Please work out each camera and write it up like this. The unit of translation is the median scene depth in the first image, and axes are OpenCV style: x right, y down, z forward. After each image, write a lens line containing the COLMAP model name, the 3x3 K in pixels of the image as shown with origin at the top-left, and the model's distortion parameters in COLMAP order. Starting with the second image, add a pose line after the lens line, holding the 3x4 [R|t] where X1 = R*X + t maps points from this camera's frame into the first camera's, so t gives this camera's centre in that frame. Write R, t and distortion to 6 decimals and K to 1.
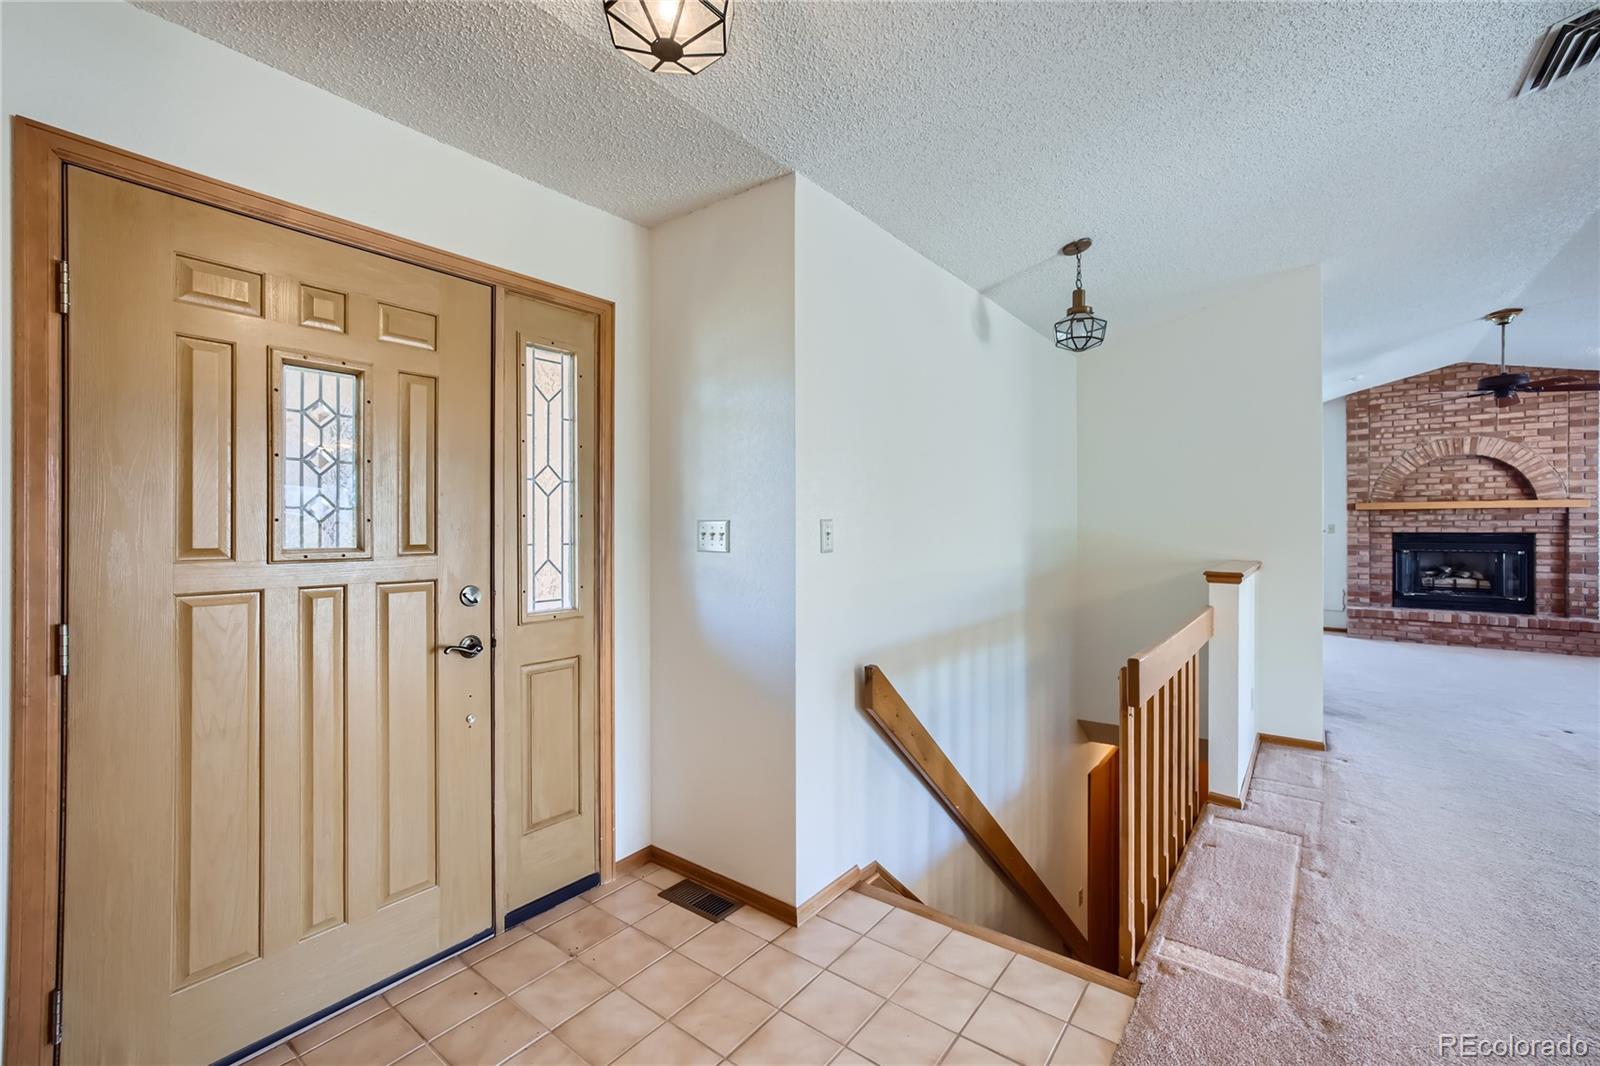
lens RADIAL K [[661.6, 0, 801.2], [0, 661.6, 528.5], [0, 0, 1]] dist [-0.017329, 0.011222]
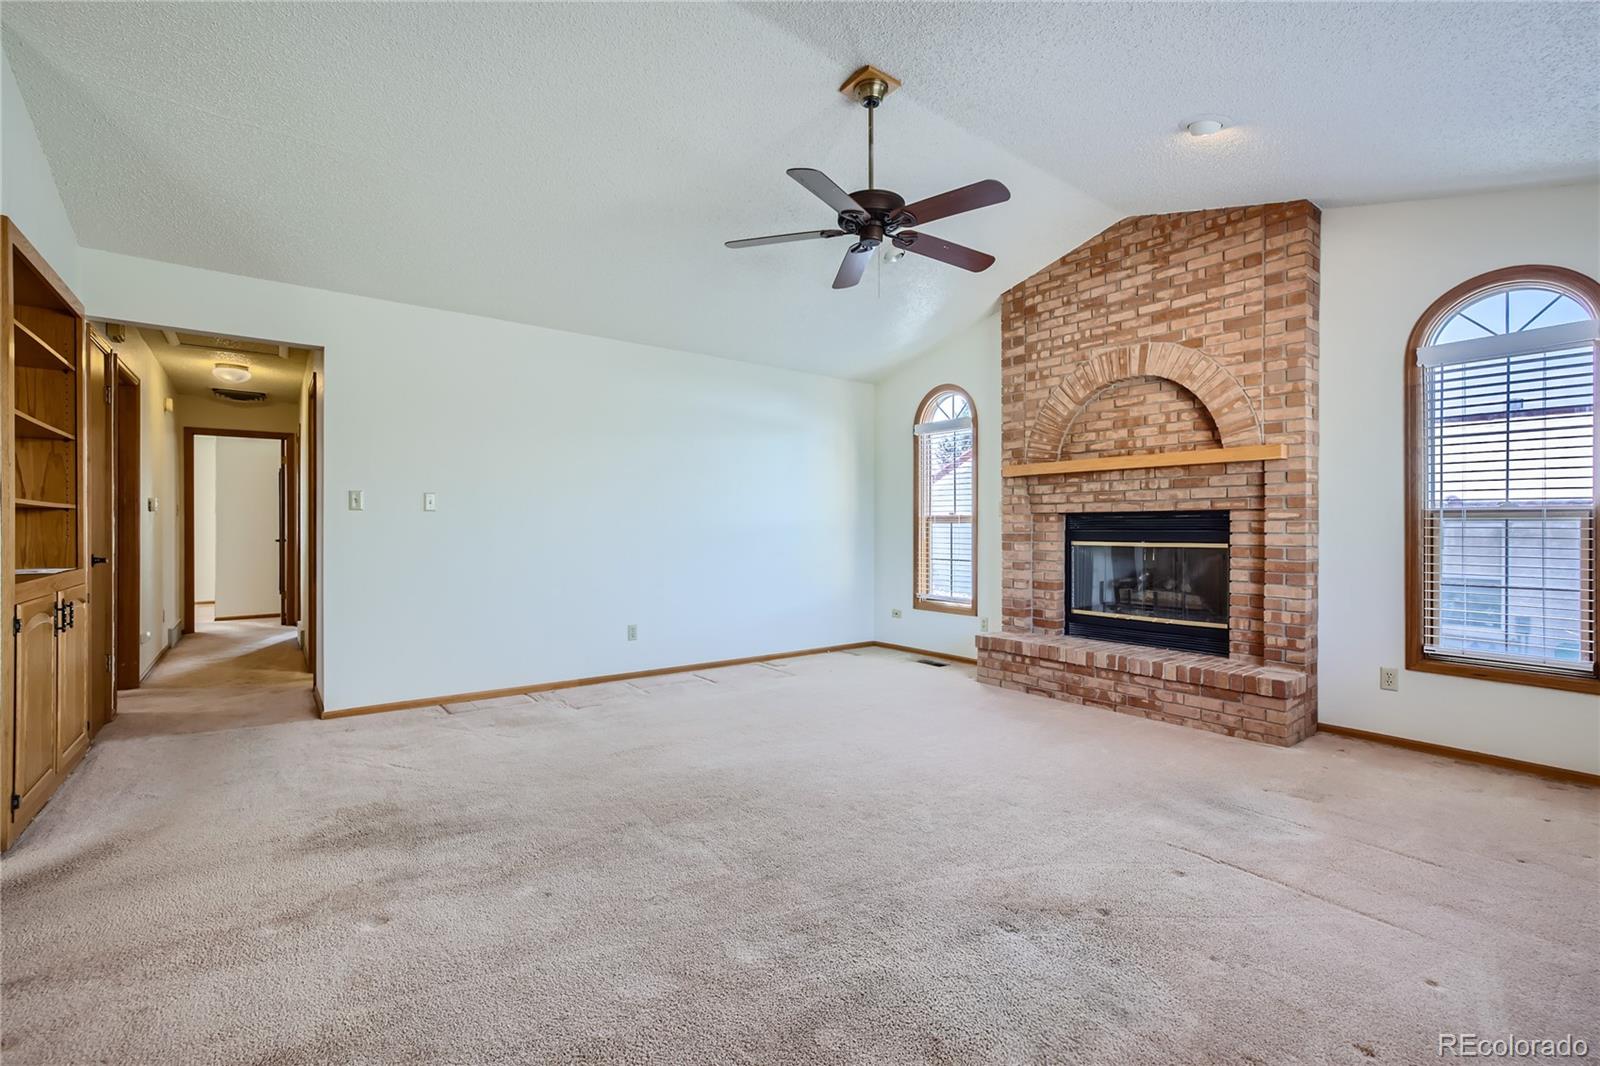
lens RADIAL K [[689.1, 0, 803.7], [0, 689.1, 529.2], [0, 0, 1]] dist [-0.022953, 0.018264]
pose [[0.972108, 0.003202, -0.234512, 0.861382], [-0.003097, 0.999995, 0.000814, 0.022373], [0.234513, -0.000065, 0.972113, 0.342655]]
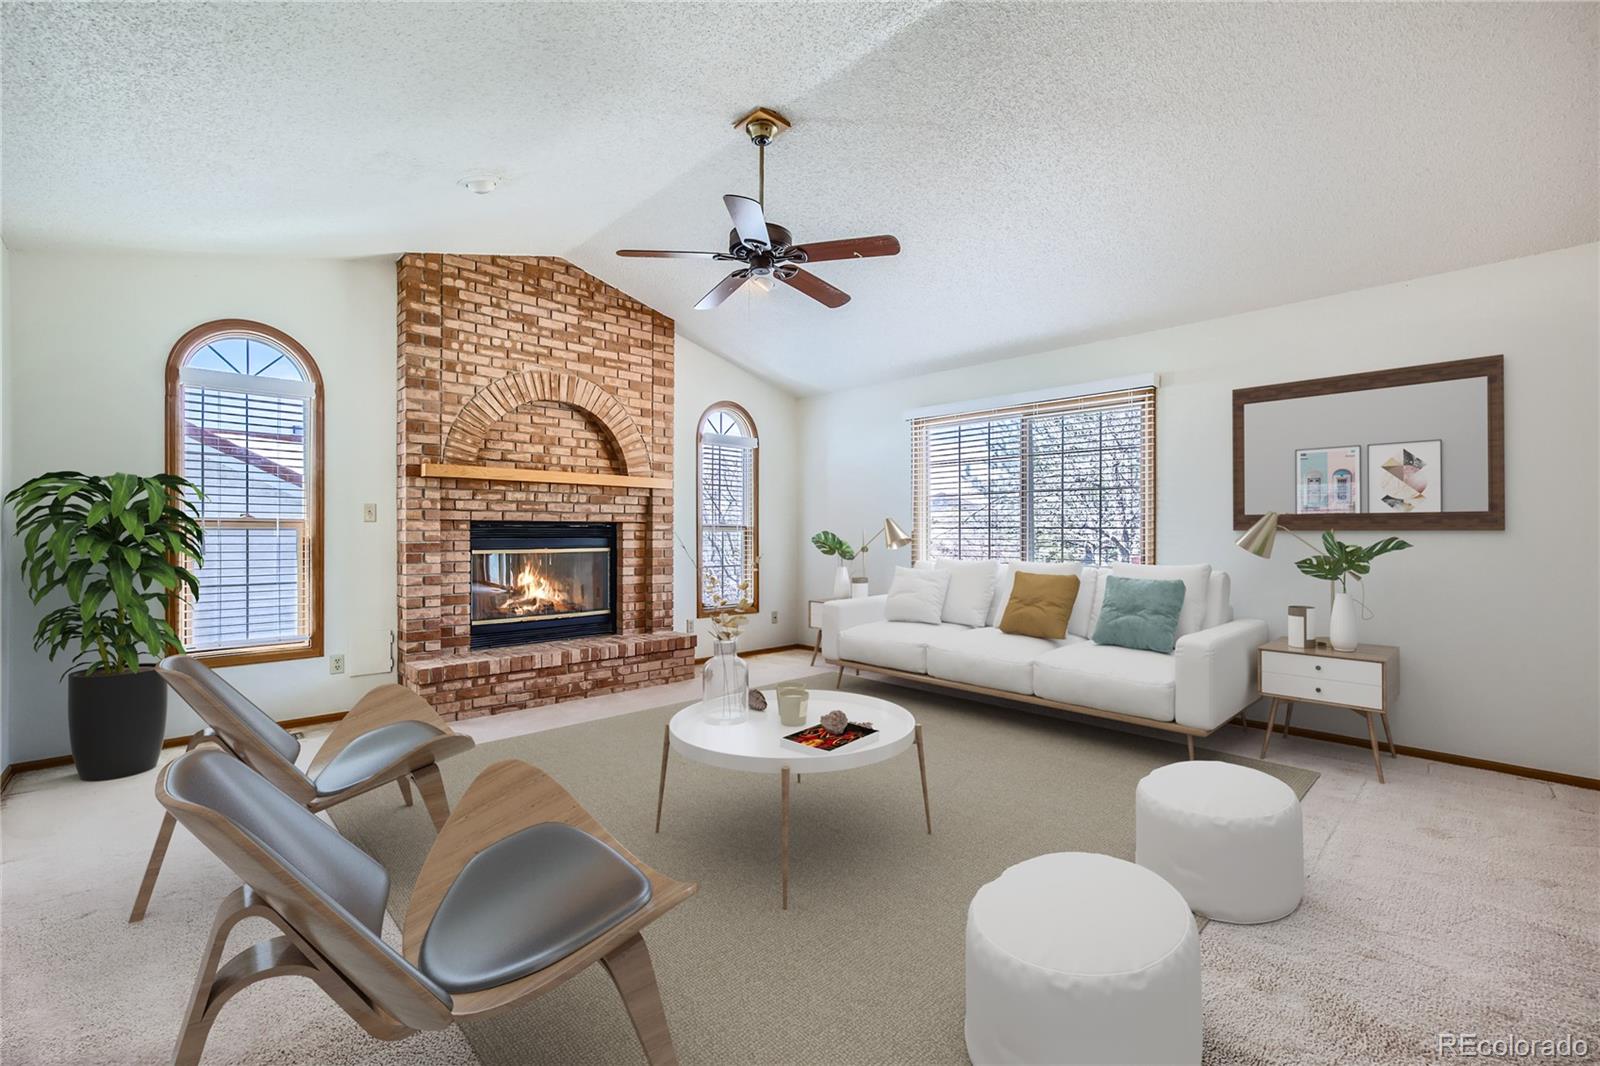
lens RADIAL K [[689.1, 0, 803.7], [0, 689.1, 529.2], [0, 0, 1]] dist [-0.022953, 0.018264]
pose [[0.137591, 0.006595, 0.990467, 0.367767], [0.000107, 0.999978, -0.006673, 0.018659], [-0.990489, 0.001024, 0.137587, 0.663627]]
